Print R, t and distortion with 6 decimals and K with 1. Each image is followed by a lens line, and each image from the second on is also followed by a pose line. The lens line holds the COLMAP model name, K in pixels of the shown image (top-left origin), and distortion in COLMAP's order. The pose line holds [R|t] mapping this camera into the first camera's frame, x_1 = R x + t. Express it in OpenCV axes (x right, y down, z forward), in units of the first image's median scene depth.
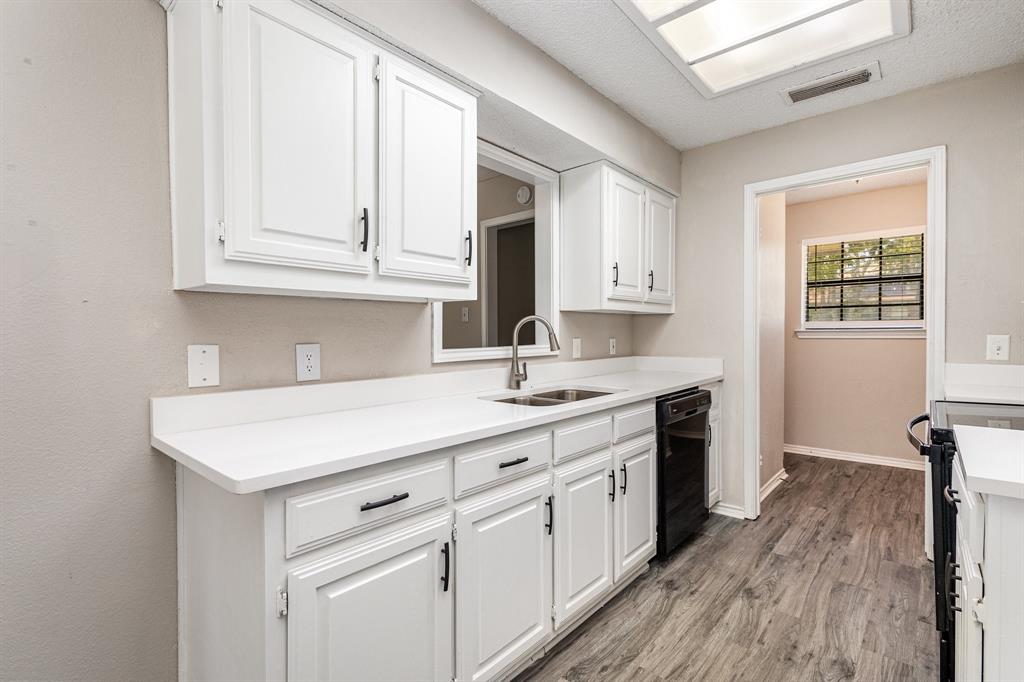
lens RADIAL K [[471.2, 0, 515.9], [0, 471.2, 345.7], [0, 0, 1]] dist [0.004083, -0.000422]
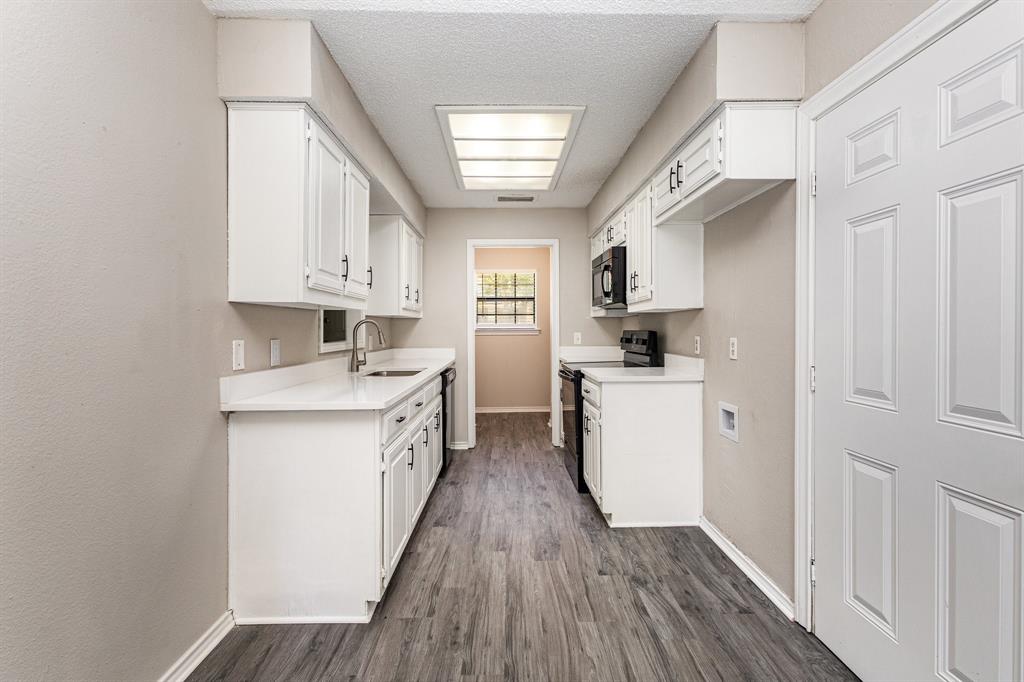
lens RADIAL K [[471.2, 0, 518.0], [0, 471.2, 343.8], [0, 0, 1]] dist [0.004083, -0.000422]
pose [[0.732978, -0.018453, 0.680002, -0.570490], [0.019350, 0.999793, 0.006273, 0.009251], [-0.679977, 0.008559, 0.733183, -0.343189]]
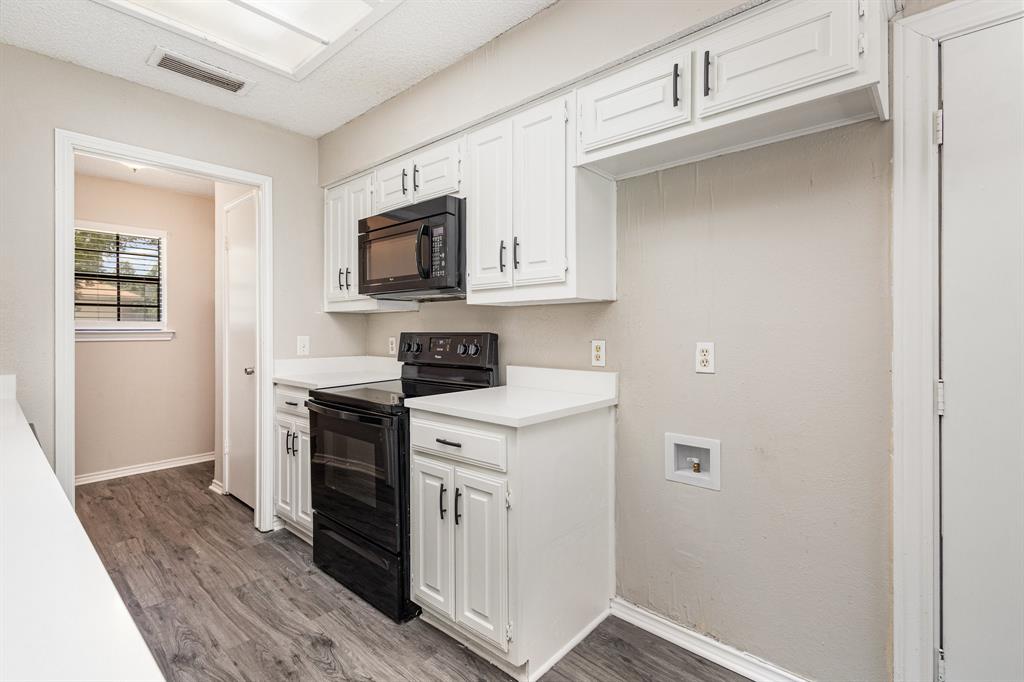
lens RADIAL K [[471.2, 0, 517.4], [0, 471.2, 335.1], [0, 0, 1]] dist [0.004083, -0.000422]
pose [[0.011064, -0.004638, 0.999928, -0.264074], [0.031005, 0.999510, 0.004293, -0.011174], [-0.999458, 0.030955, 0.011202, 0.355760]]
